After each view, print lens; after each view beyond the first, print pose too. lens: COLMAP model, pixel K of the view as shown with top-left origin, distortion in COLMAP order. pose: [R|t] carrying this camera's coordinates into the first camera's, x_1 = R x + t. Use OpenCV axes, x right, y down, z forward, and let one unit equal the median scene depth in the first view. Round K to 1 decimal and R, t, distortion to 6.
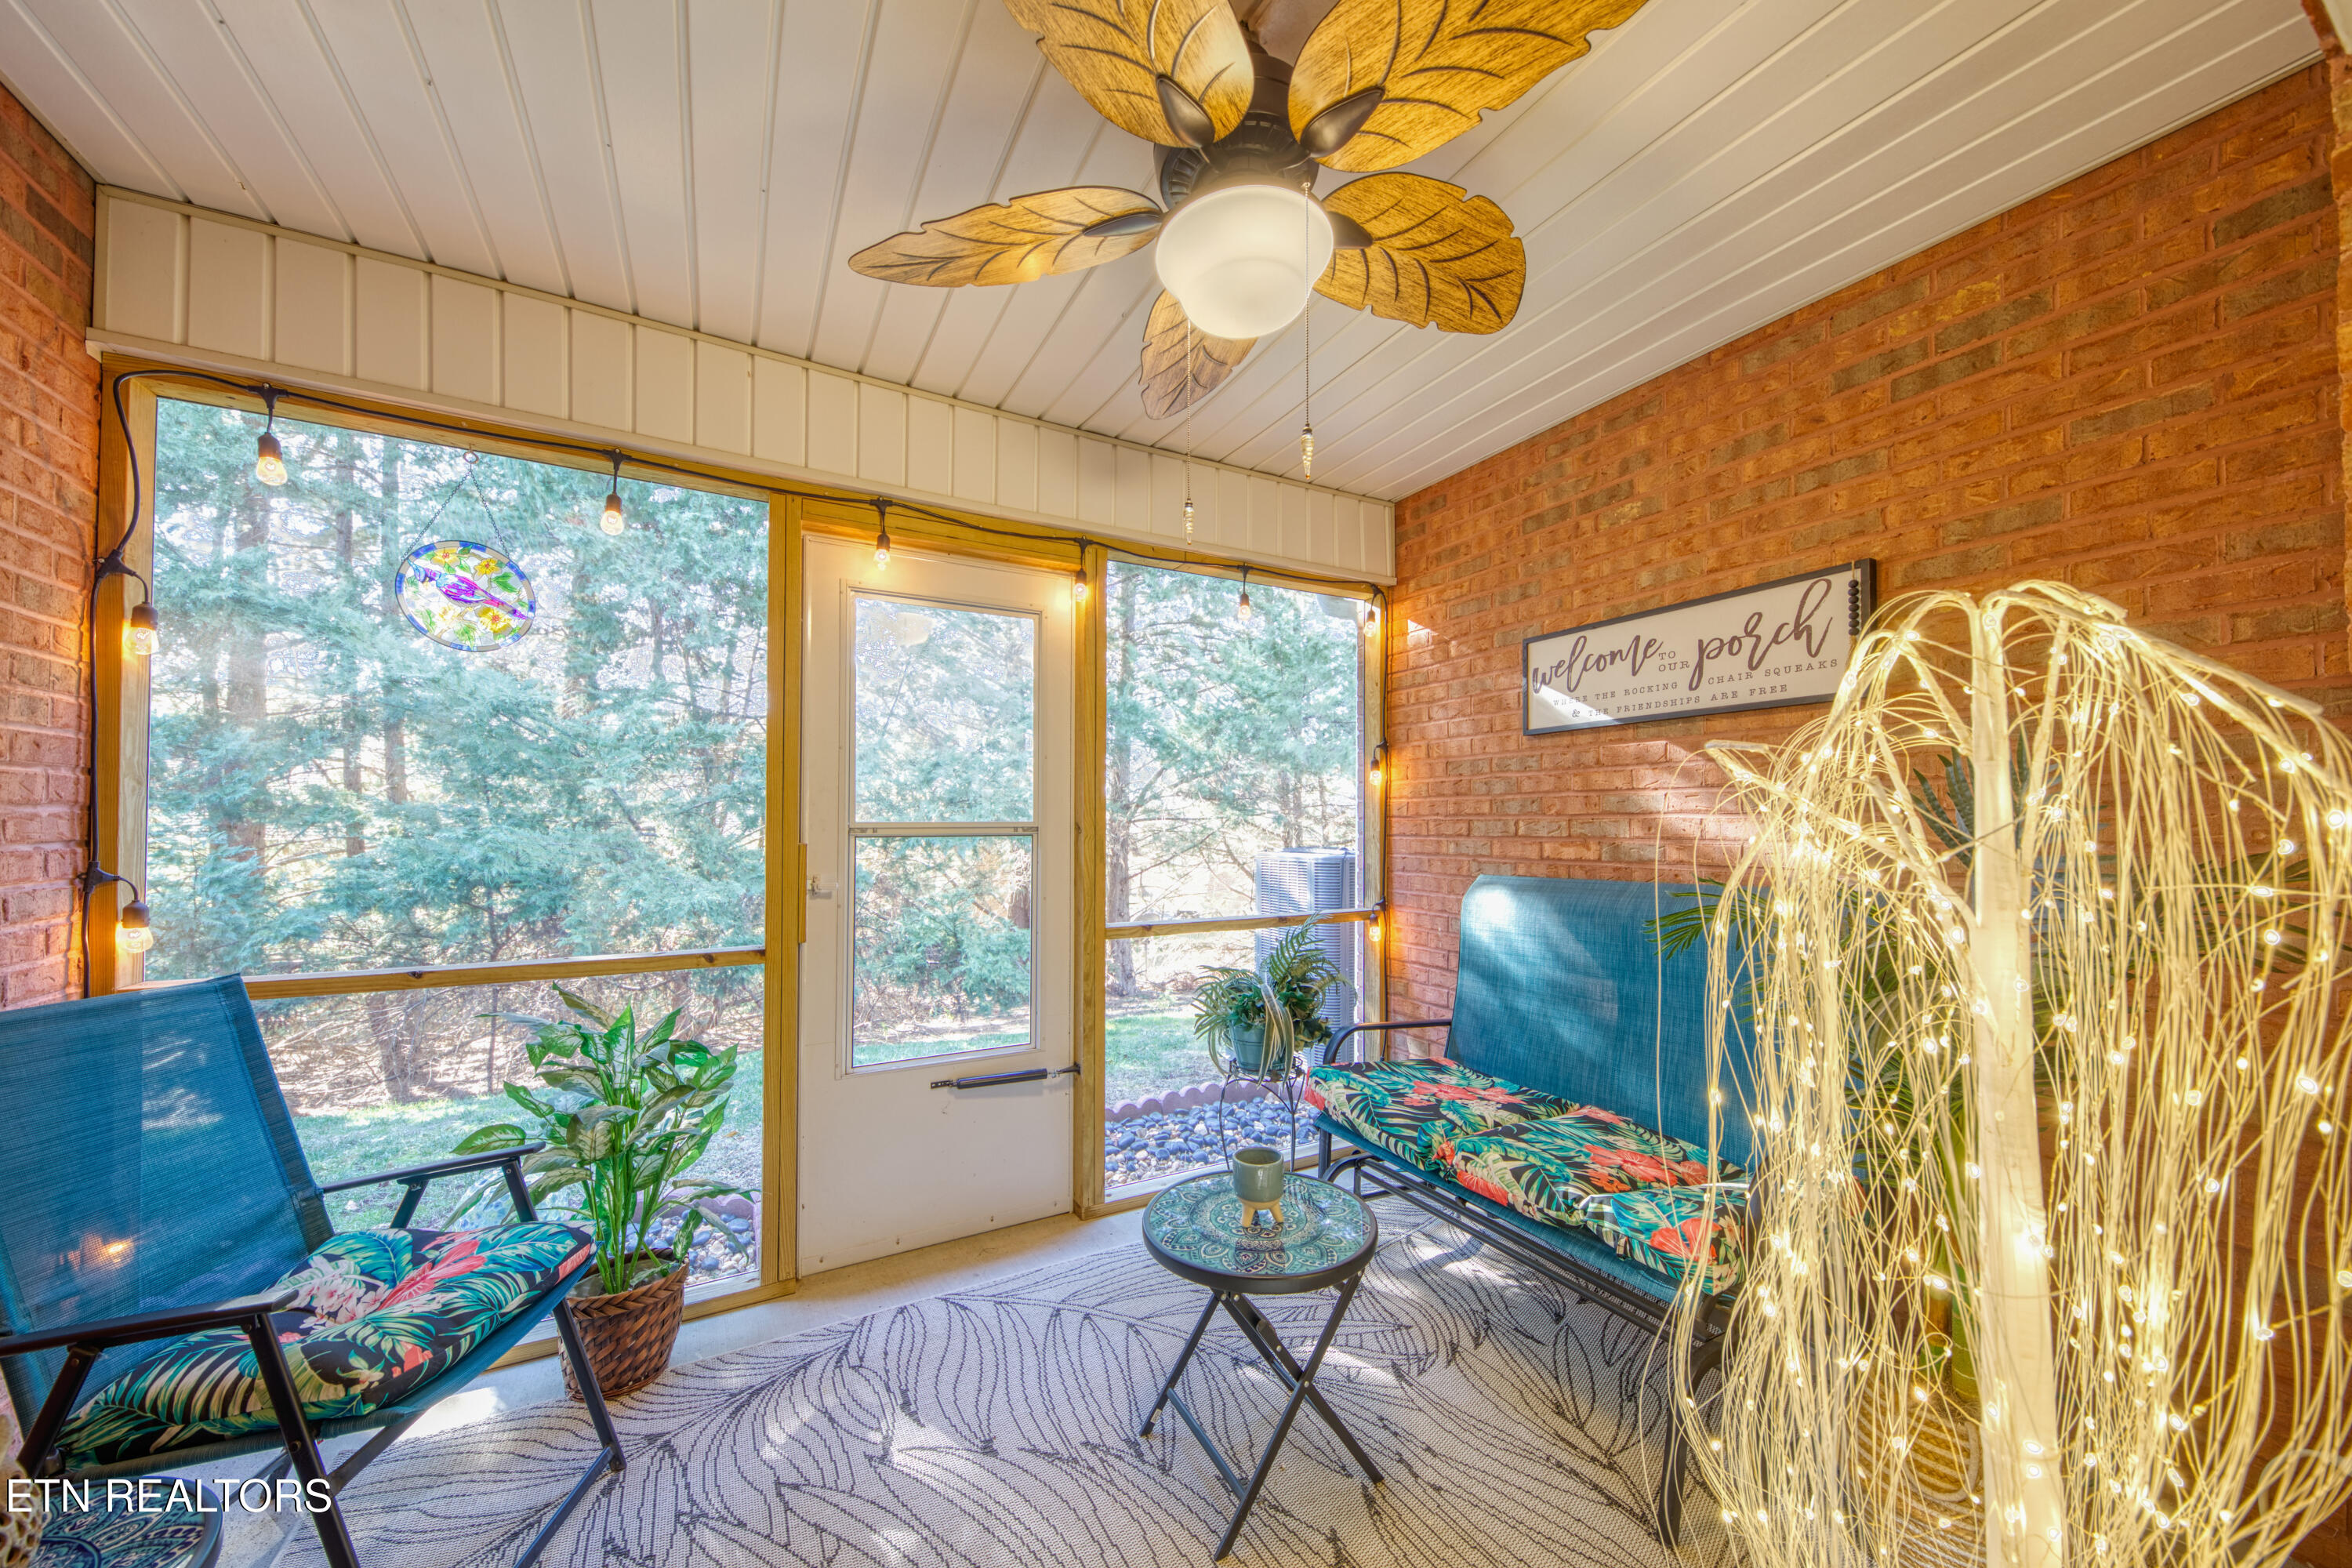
lens RADIAL K [[831.1, 0, 1175.7], [0, 831.1, 811.7], [0, 0, 1]] dist [-0.000681, -0.000182]
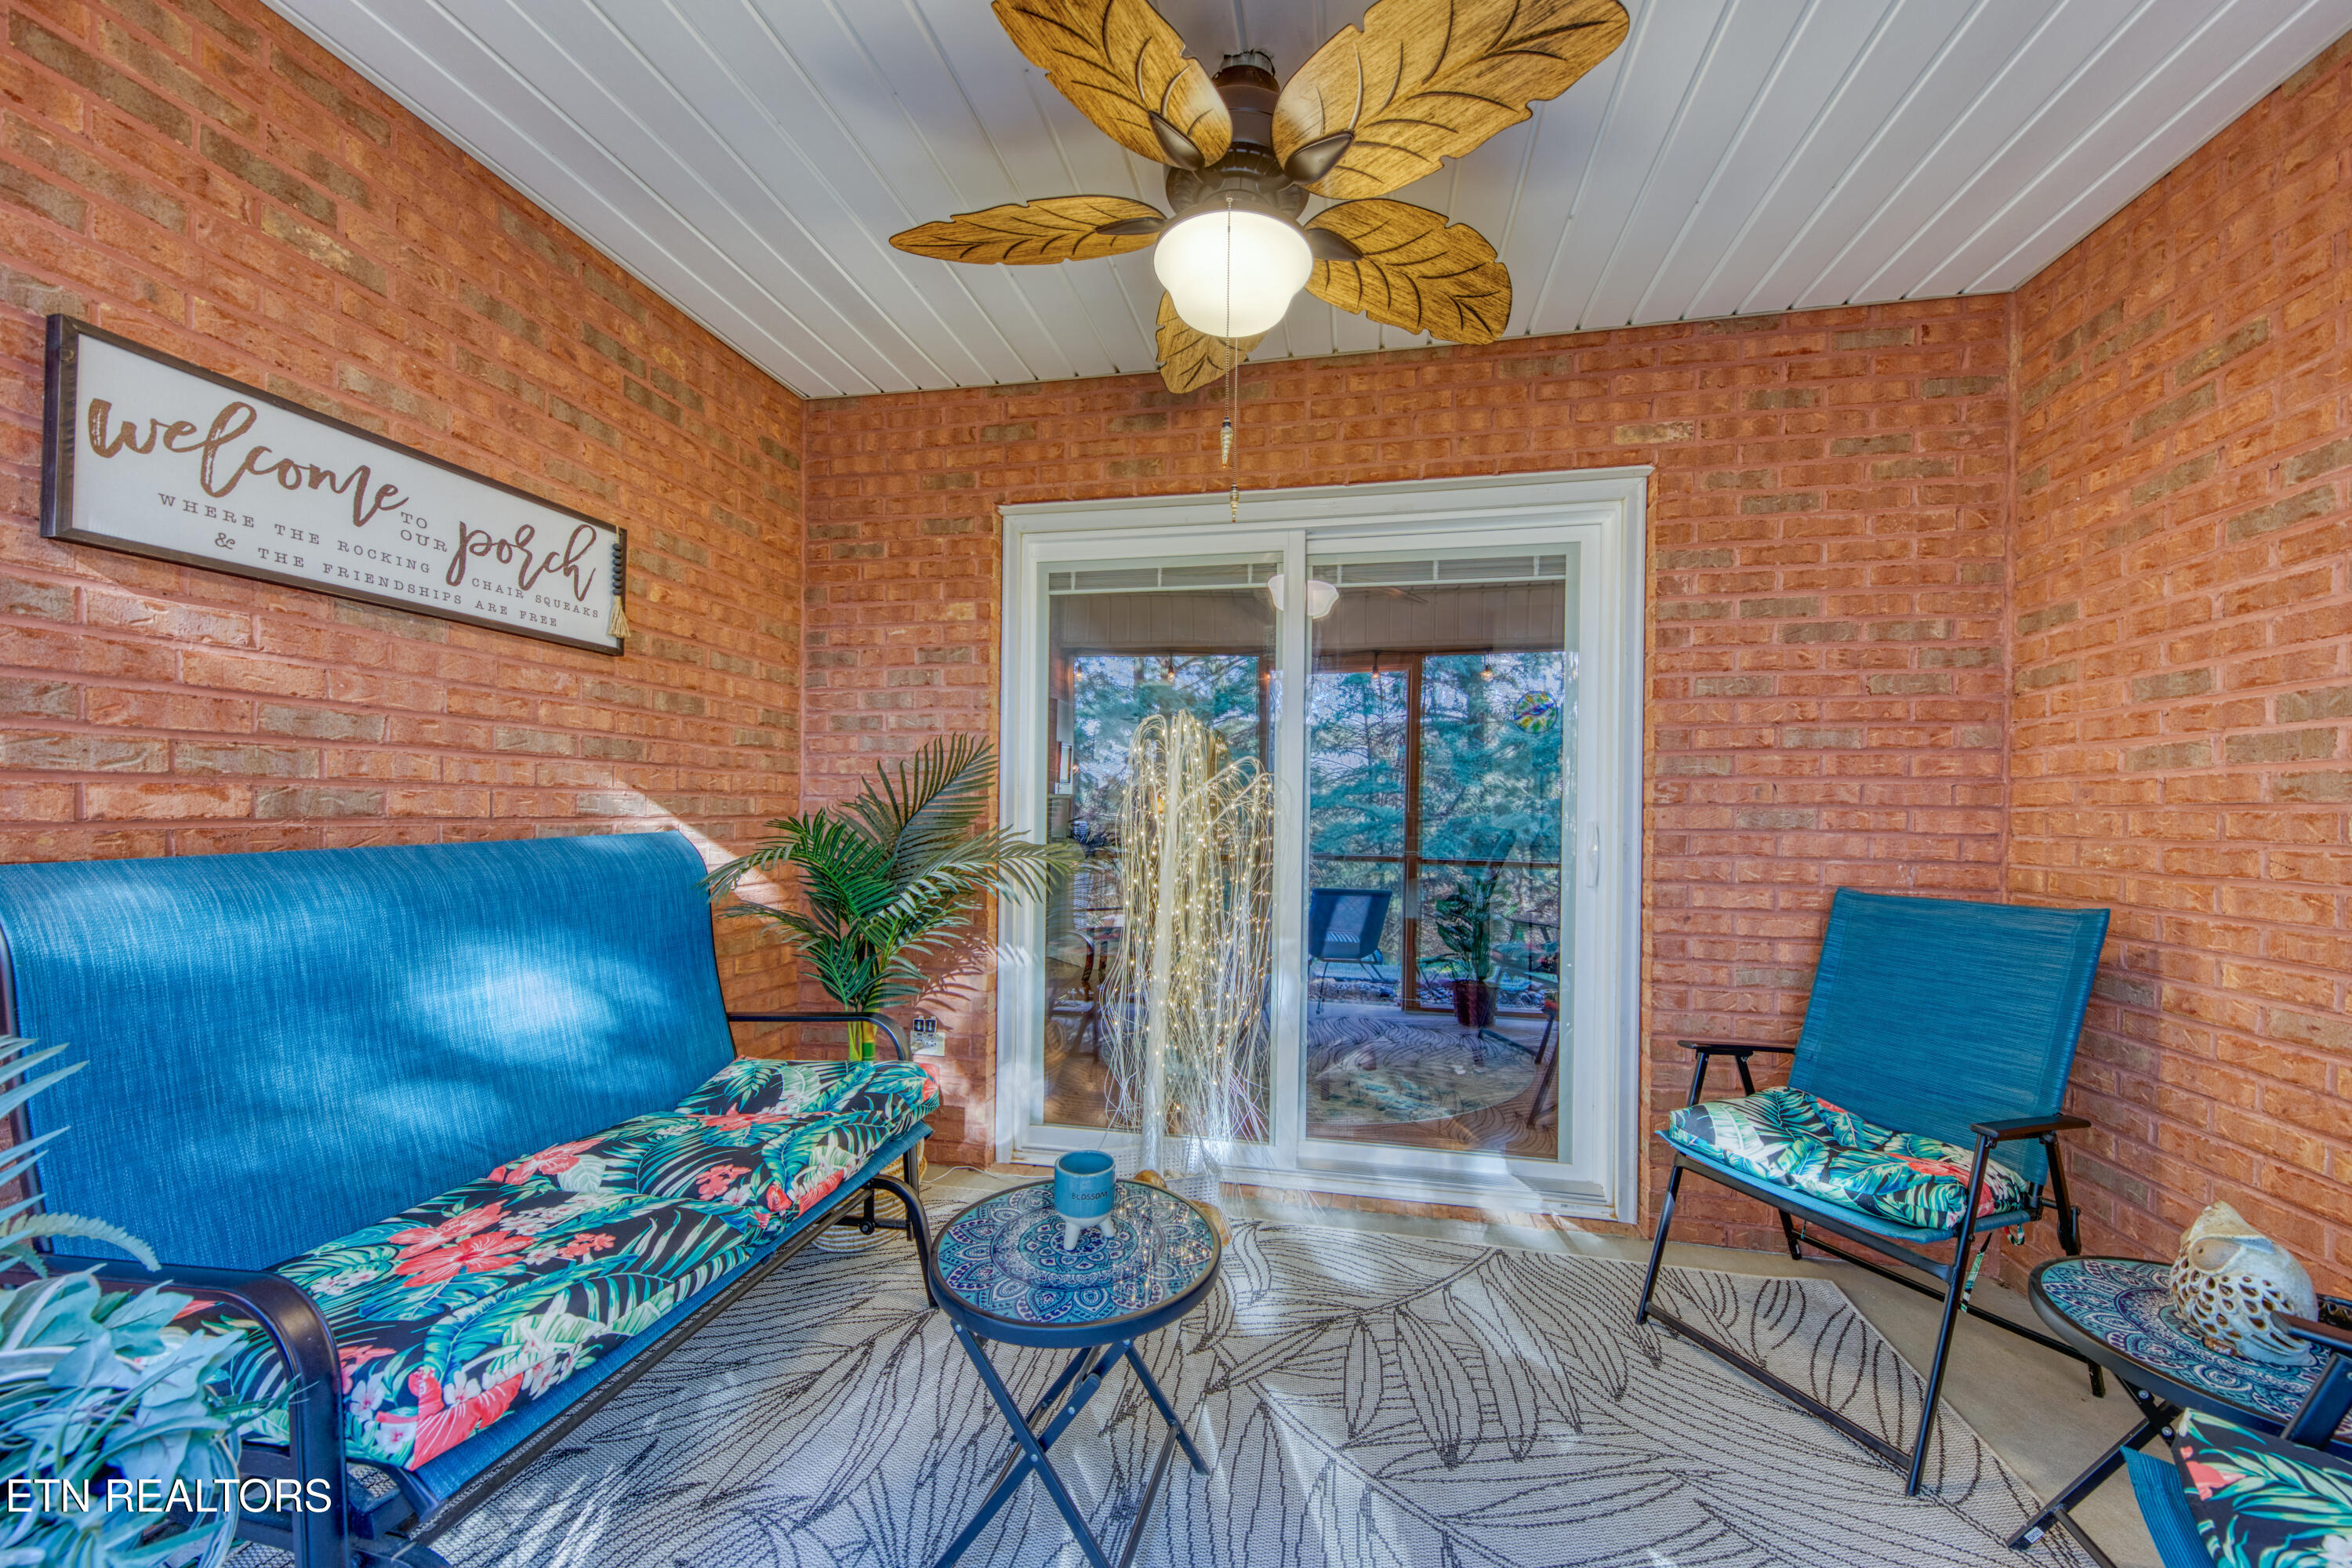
lens RADIAL K [[831.1, 0, 1175.7], [0, 831.1, 811.7], [0, 0, 1]] dist [-0.000681, -0.000182]
pose [[-0.755854, -0.012382, 0.654624, -0.374199], [-0.024497, 0.999656, -0.009377, 0.050561], [-0.654282, -0.023124, -0.755897, 1.160438]]
